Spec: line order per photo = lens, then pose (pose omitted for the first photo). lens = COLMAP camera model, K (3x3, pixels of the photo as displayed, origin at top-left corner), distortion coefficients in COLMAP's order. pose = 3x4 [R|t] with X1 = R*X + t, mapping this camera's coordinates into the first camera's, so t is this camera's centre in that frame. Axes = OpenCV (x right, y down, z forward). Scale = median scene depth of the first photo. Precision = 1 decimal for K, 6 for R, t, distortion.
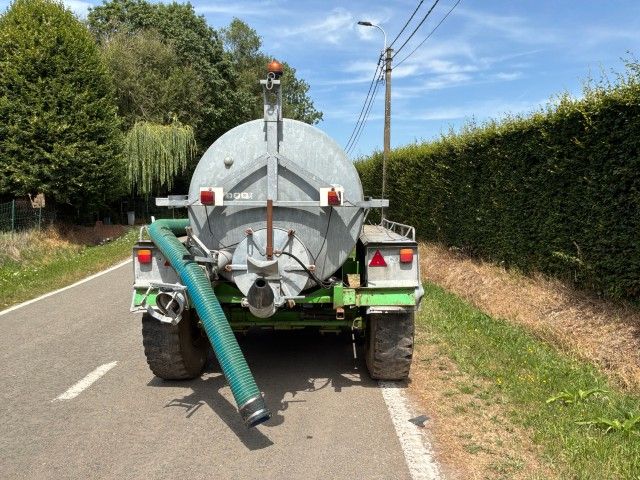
lens RADIAL K [[526.5, 0, 322.0], [0, 526.5, 239.1], [0, 0, 1]] dist [0.087600, -0.147954]
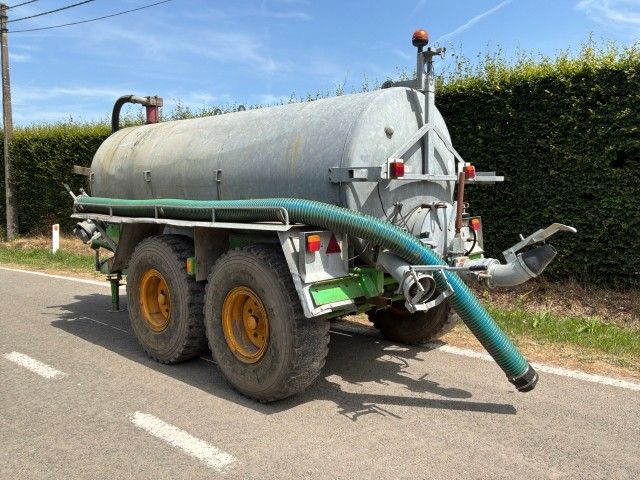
lens RADIAL K [[526.5, 0, 322.0], [0, 526.5, 239.1], [0, 0, 1]] dist [0.087600, -0.147954]
pose [[0.674108, -0.071809, 0.735133, -0.893569], [0.060299, 0.997291, 0.042124, -0.006363], [-0.736167, 0.015932, 0.676612, 0.456395]]
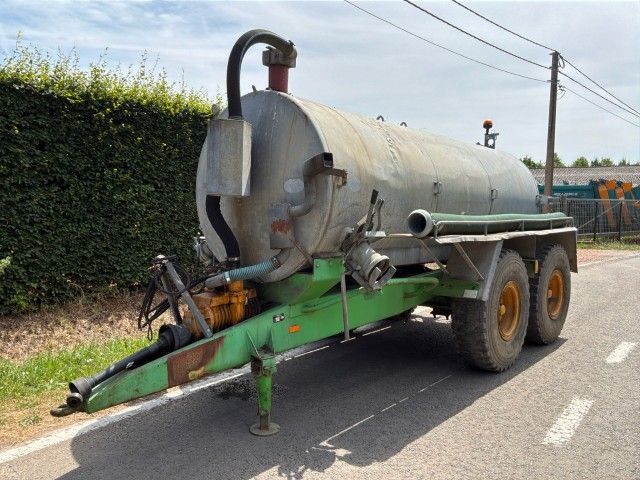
lens RADIAL K [[526.5, 0, 322.0], [0, 526.5, 239.1], [0, 0, 1]] dist [0.087600, -0.147954]
pose [[-0.775969, -0.043941, 0.629239, -0.732329], [0.035023, 0.993030, 0.112535, -0.152938], [-0.629798, 0.109362, -0.769022, 2.580400]]
